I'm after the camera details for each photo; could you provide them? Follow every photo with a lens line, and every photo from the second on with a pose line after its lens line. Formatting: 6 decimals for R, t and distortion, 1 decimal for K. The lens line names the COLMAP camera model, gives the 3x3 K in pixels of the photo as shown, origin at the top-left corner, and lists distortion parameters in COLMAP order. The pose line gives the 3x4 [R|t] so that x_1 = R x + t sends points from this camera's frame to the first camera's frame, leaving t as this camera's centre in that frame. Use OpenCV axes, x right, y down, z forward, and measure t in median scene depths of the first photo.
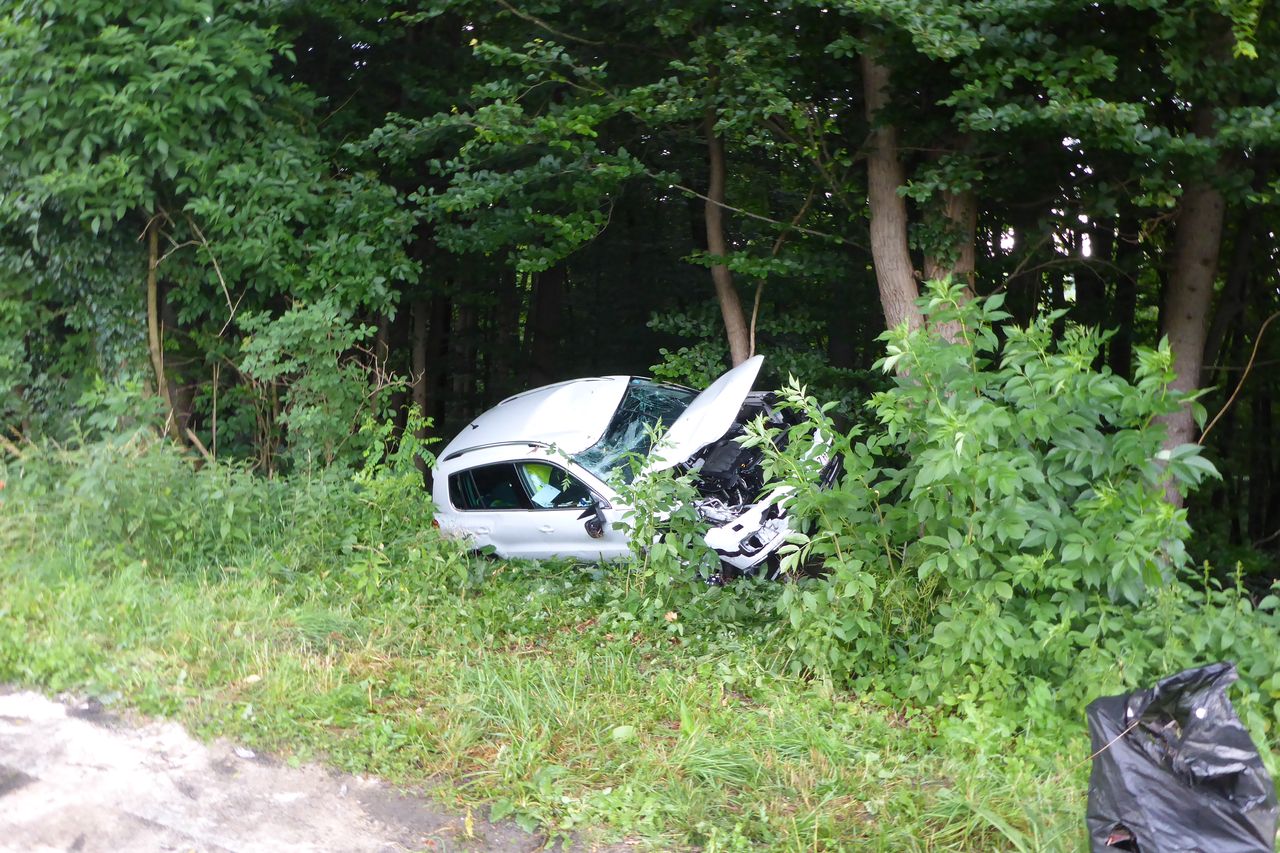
lens RADIAL K [[1094.1, 0, 647.5], [0, 1094.1, 402.3], [0, 0, 1]] dist [-0.013926, 0.001048]
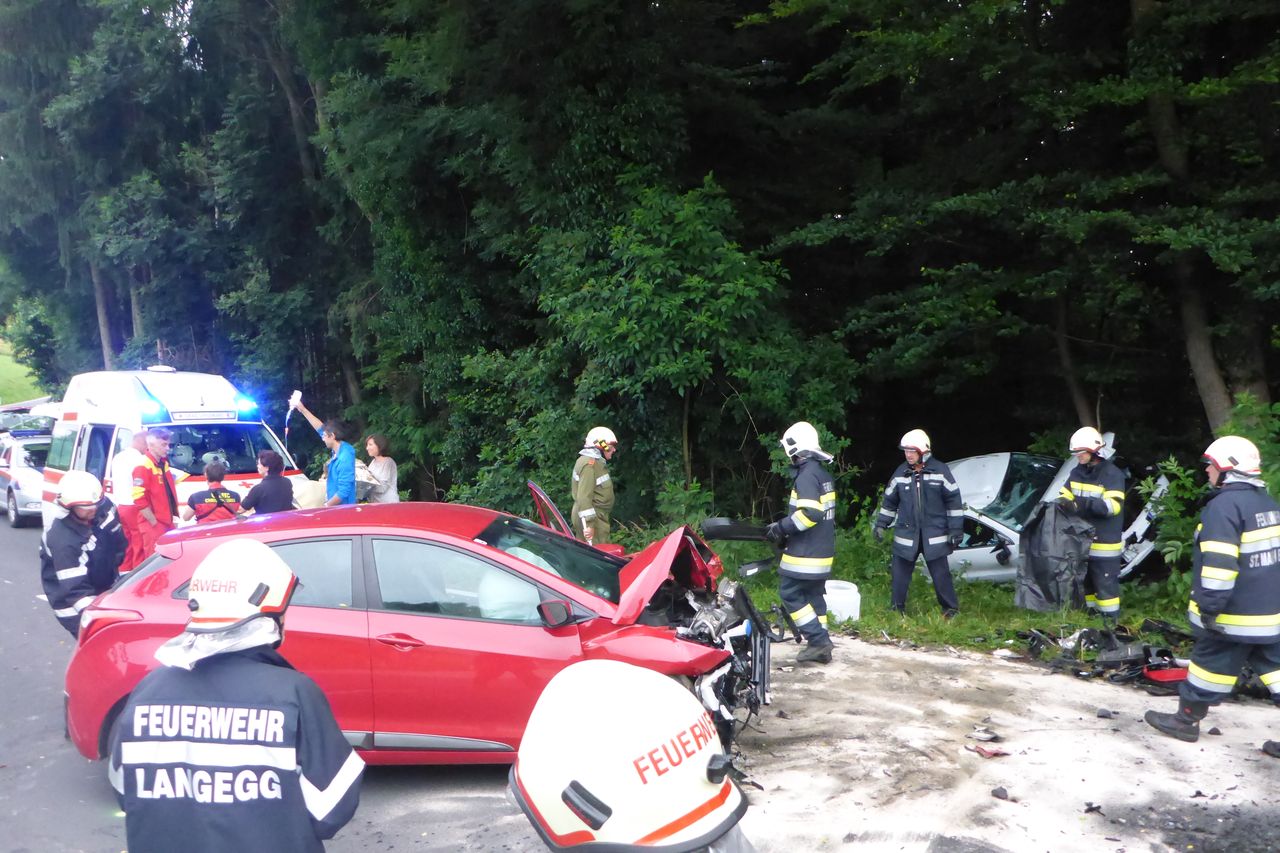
lens RADIAL K [[1094.7, 0, 634.8], [0, 1094.7, 422.0], [0, 0, 1]] dist [-0.012223, 0.008201]
pose [[0.967037, -0.085859, -0.239725, -0.175671], [0.076782, 0.995941, -0.046968, -0.042520], [0.242785, 0.027014, 0.969704, -0.629052]]
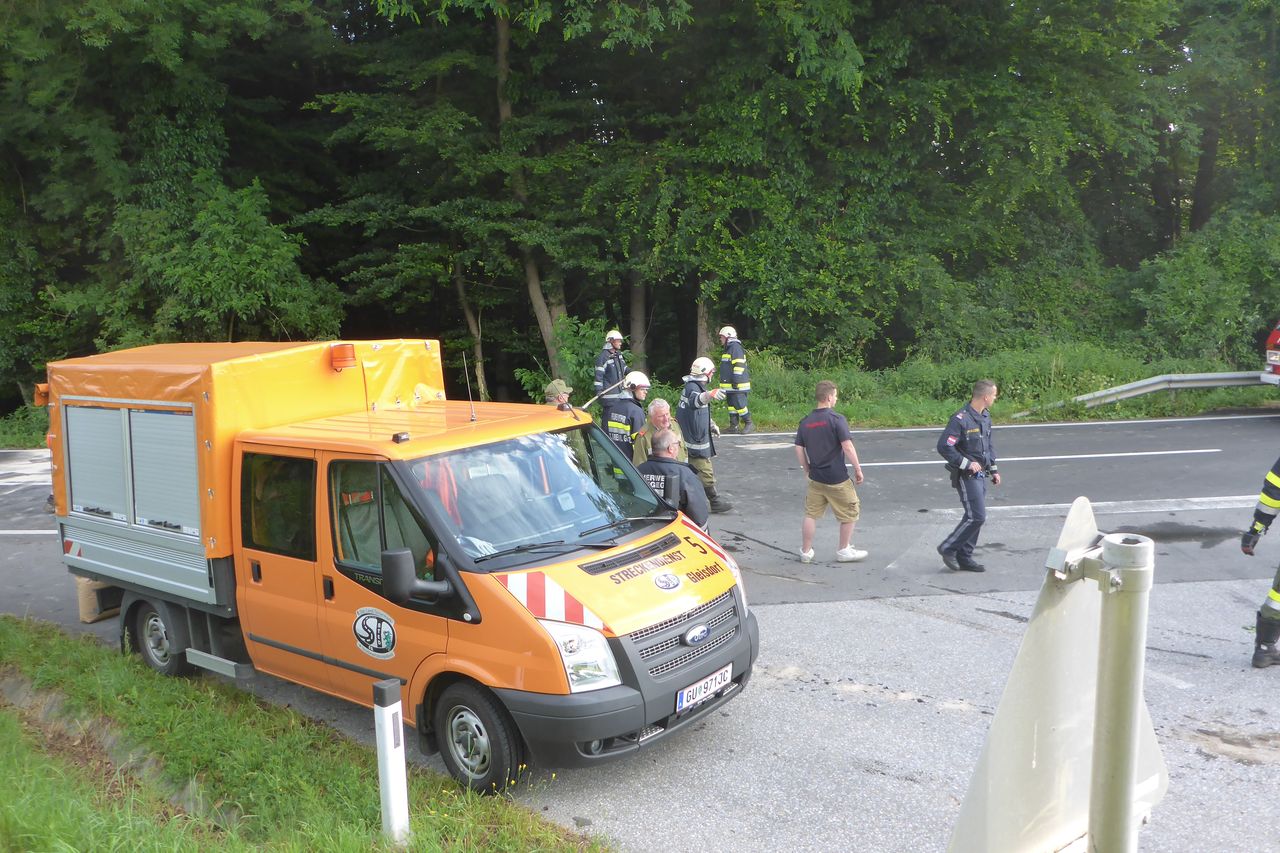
lens RADIAL K [[1094.1, 0, 647.5], [0, 1094.1, 402.3], [0, 0, 1]] dist [-0.013926, 0.001048]
pose [[0.917828, -0.146869, 0.368811, -0.605418], [0.121184, 0.988357, 0.092006, -0.083165], [-0.378029, -0.039752, 0.924940, -1.770046]]
